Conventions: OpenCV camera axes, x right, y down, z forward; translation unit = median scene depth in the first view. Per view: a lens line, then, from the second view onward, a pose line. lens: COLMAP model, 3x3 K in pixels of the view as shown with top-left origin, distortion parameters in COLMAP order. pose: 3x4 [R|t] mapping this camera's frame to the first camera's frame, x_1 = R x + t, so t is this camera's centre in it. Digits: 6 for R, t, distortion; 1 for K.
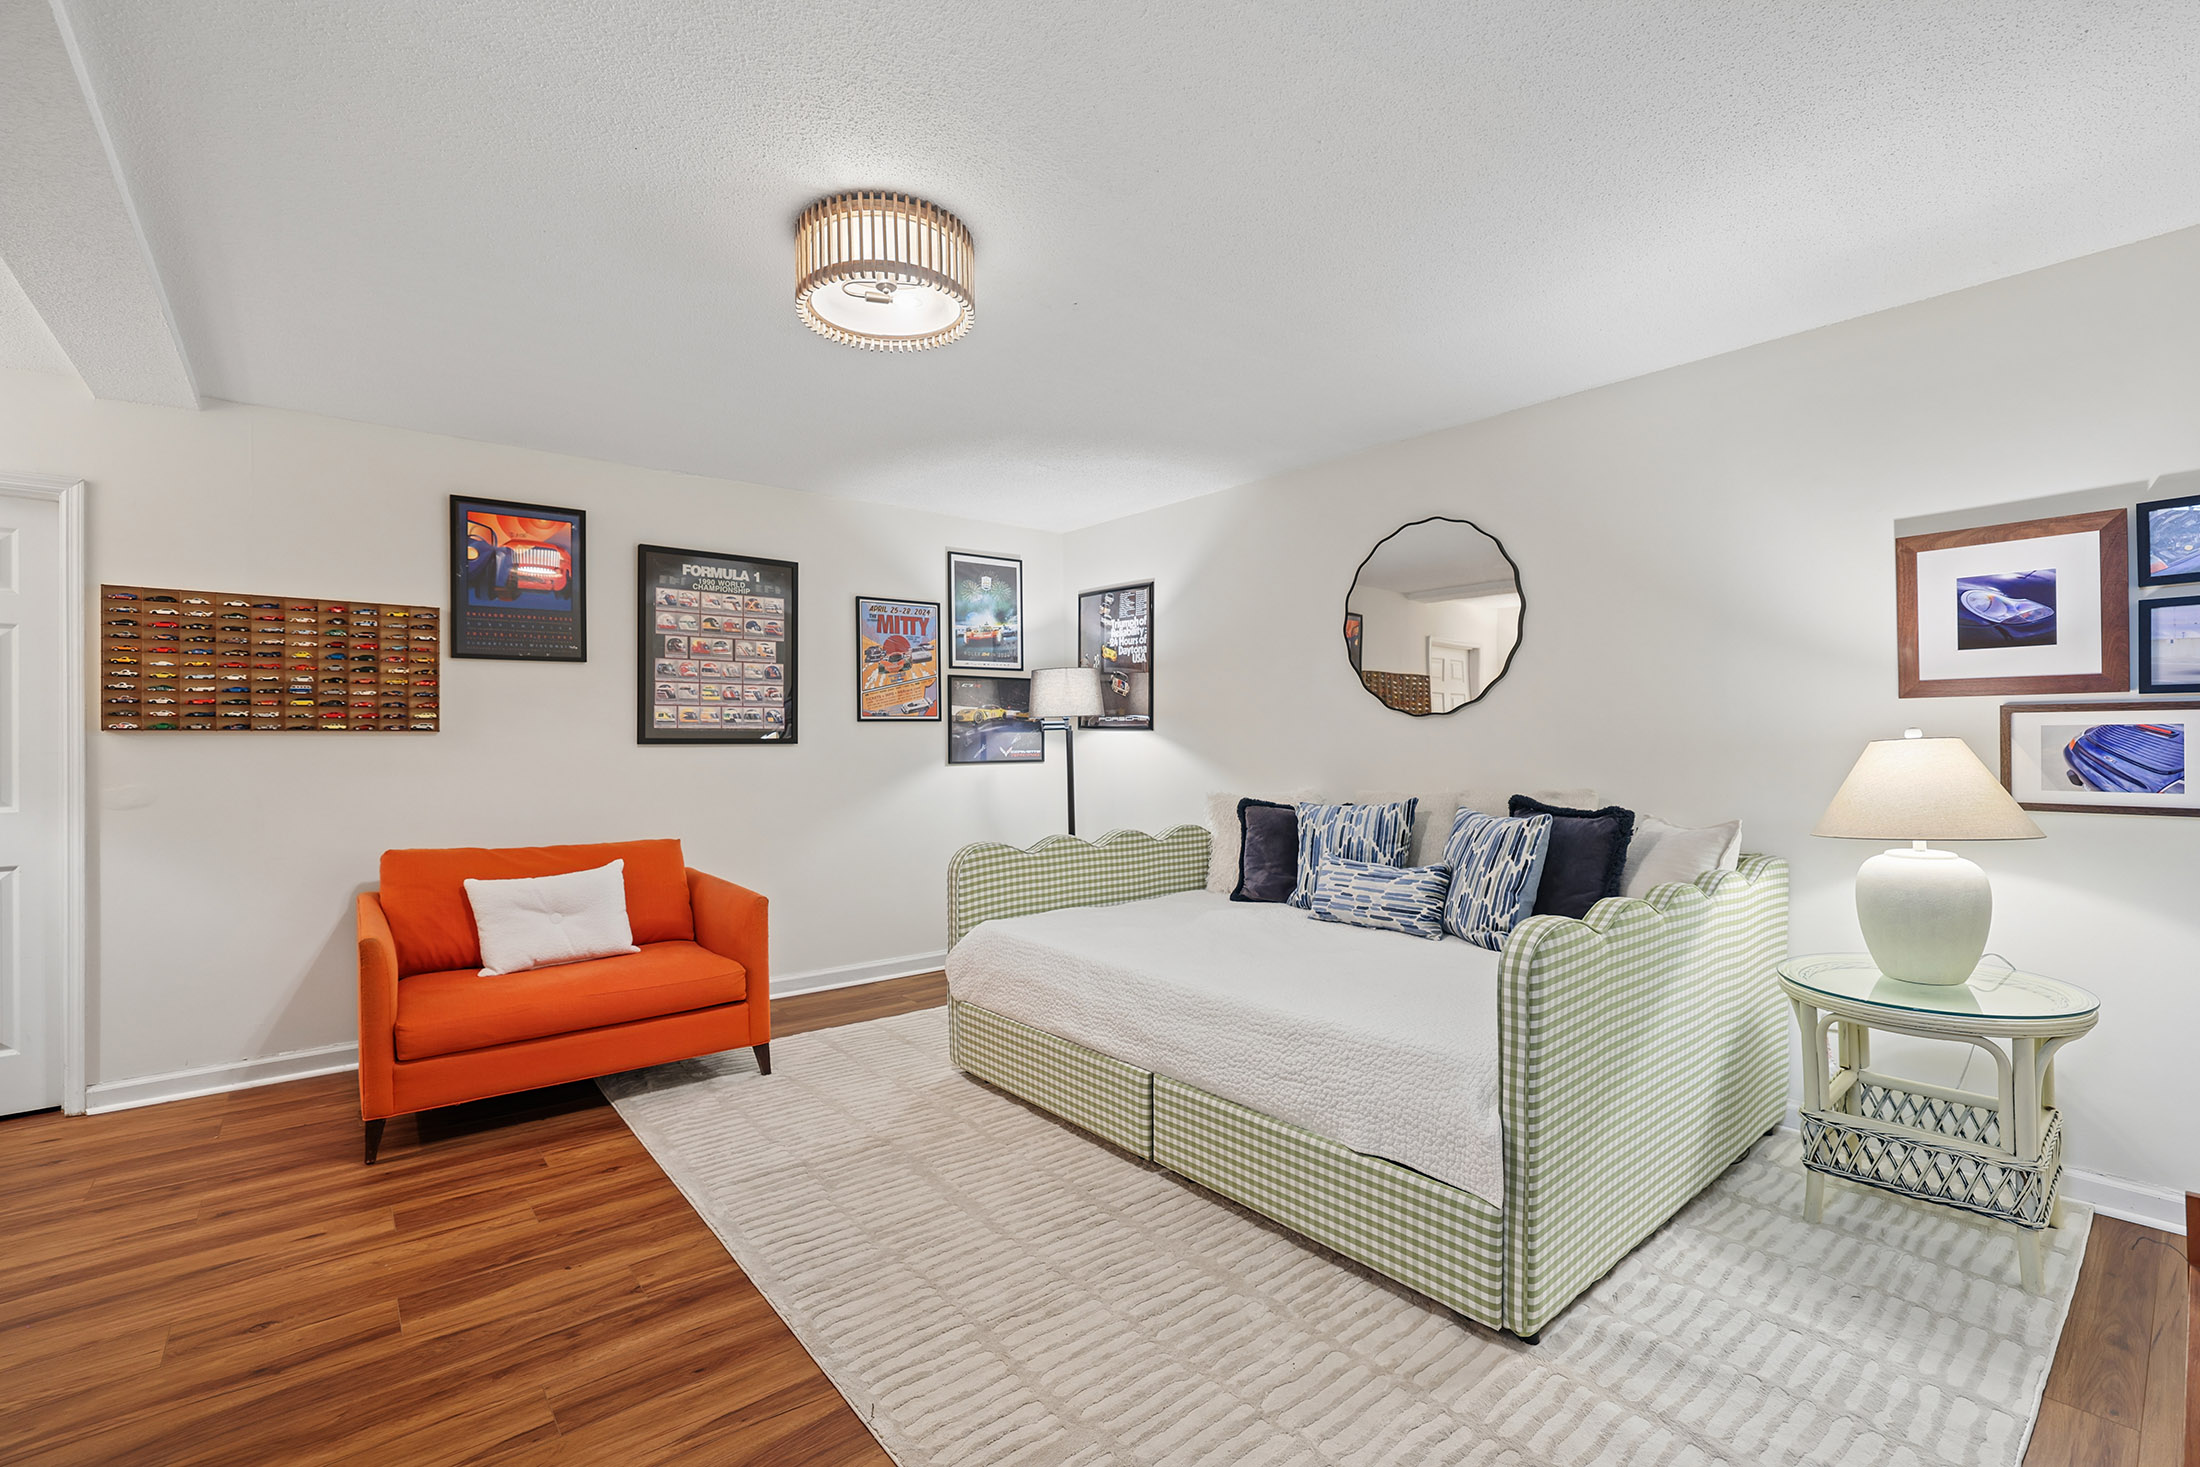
lens RADIAL K [[953.1, 0, 1089.0], [0, 953.1, 700.2], [0, 0, 1]] dist [-0.050722, 0.021973]
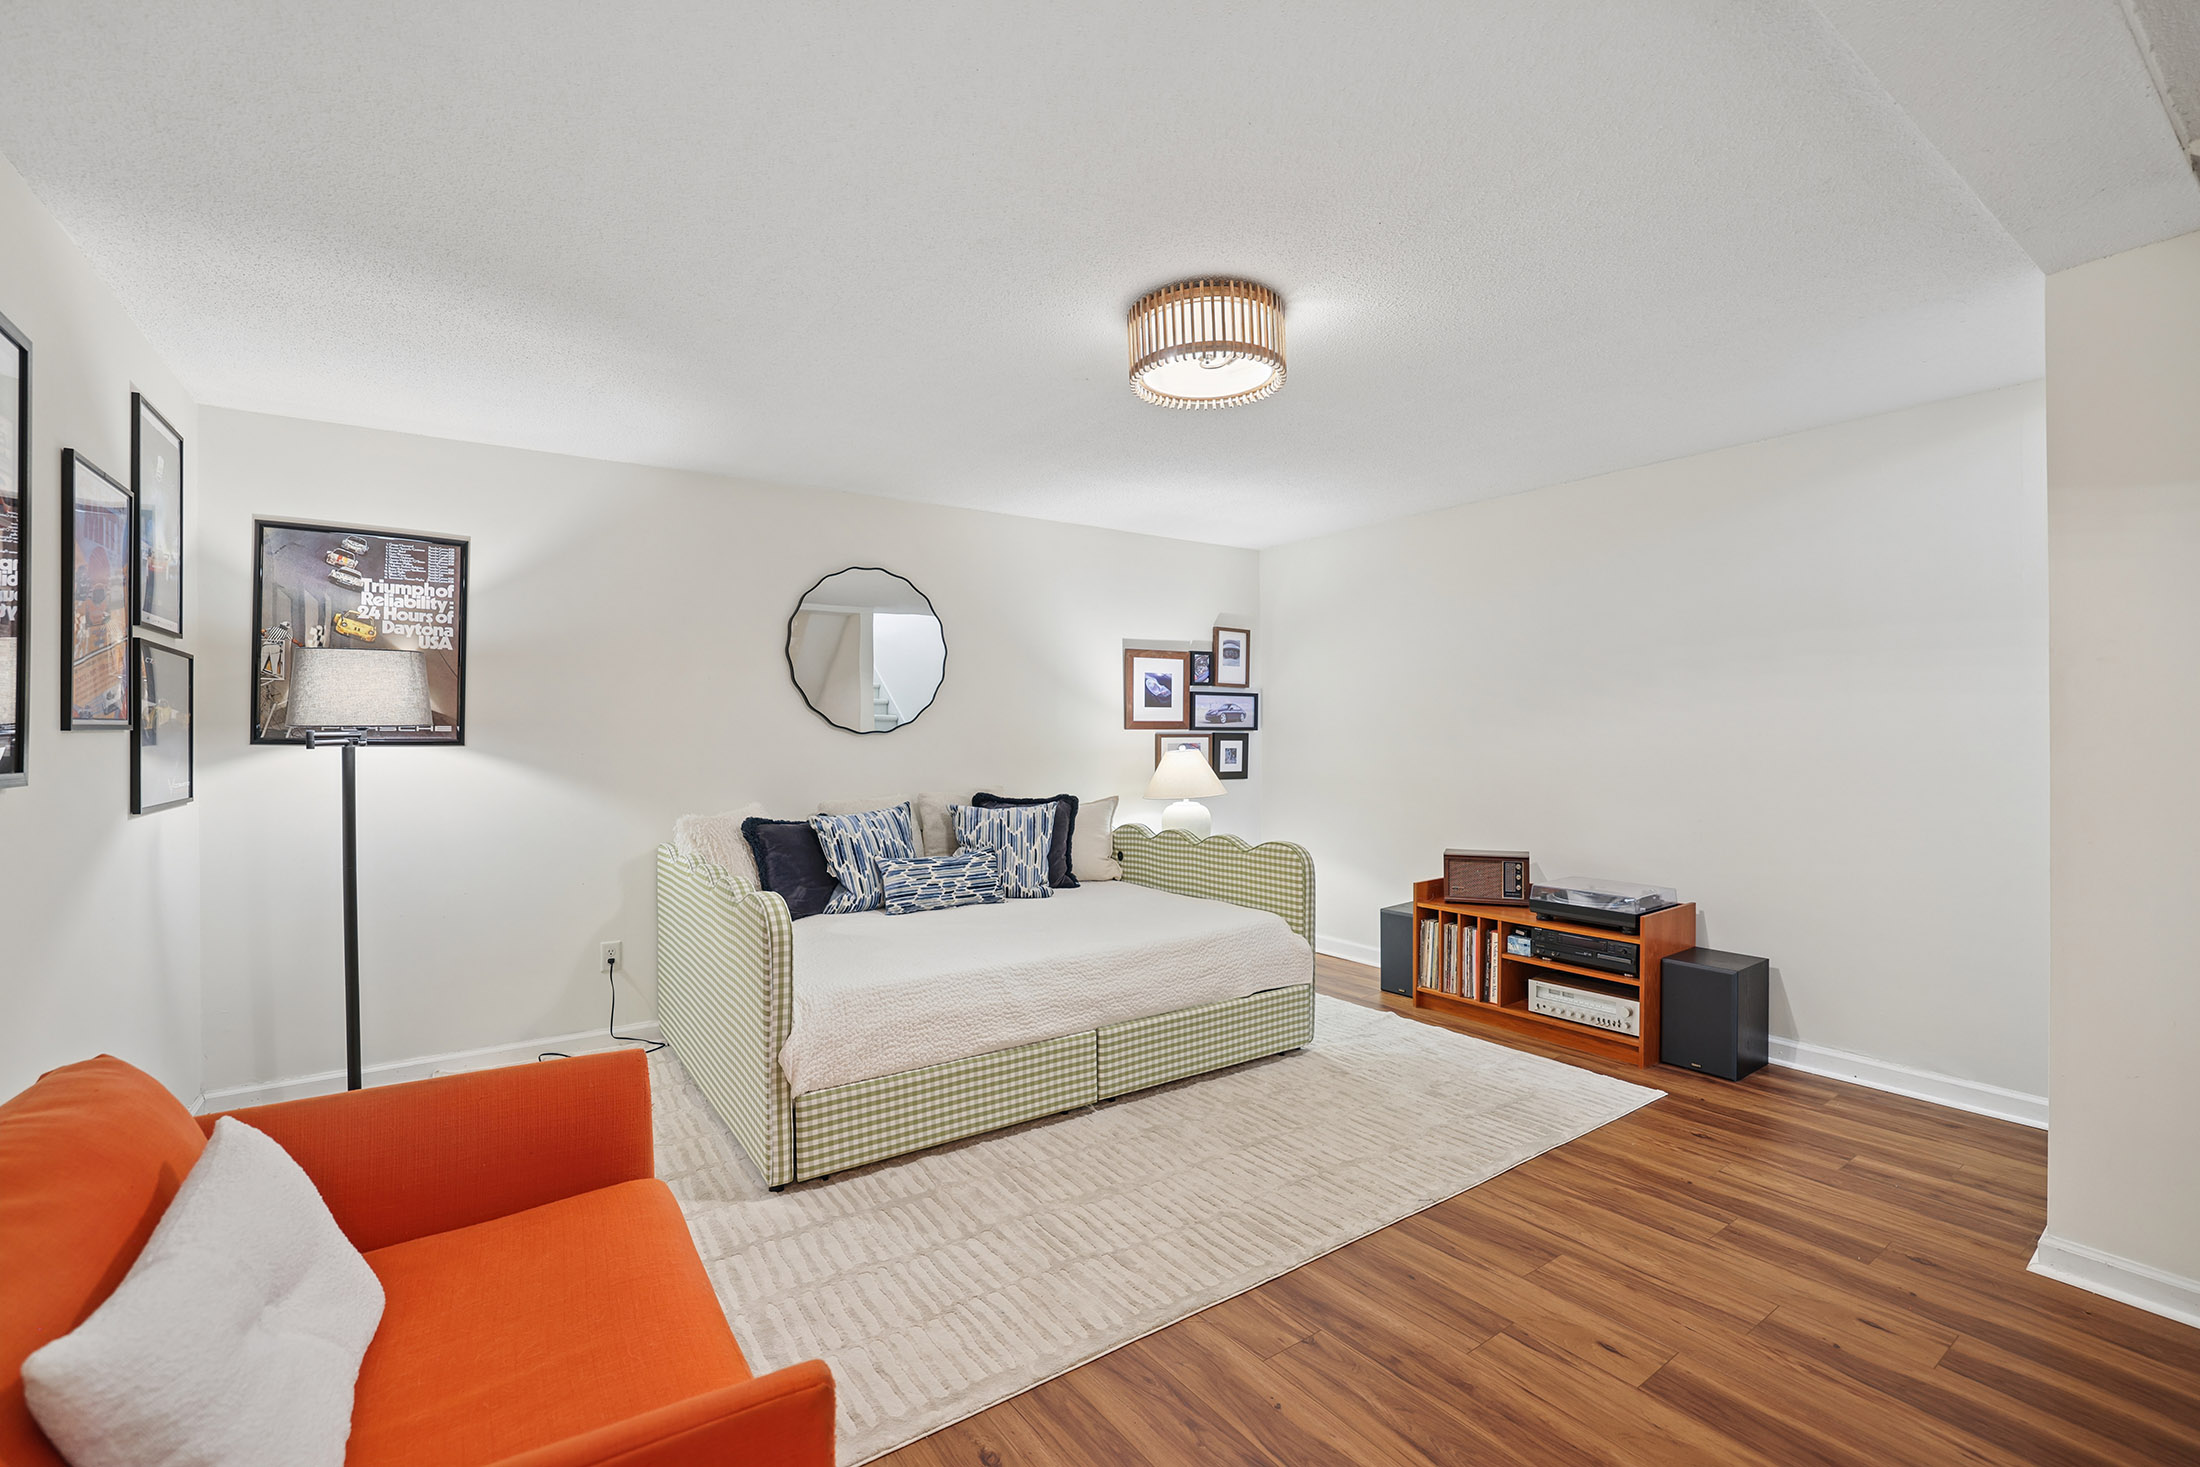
lens RADIAL K [[953.1, 0, 1089.0], [0, 953.1, 700.2], [0, 0, 1]] dist [-0.050722, 0.021973]
pose [[0.088141, 0.043364, 0.995164, -1.180716], [-0.031904, 0.998662, -0.040691, 0.021119], [-0.995597, -0.028163, 0.089406, 0.921663]]
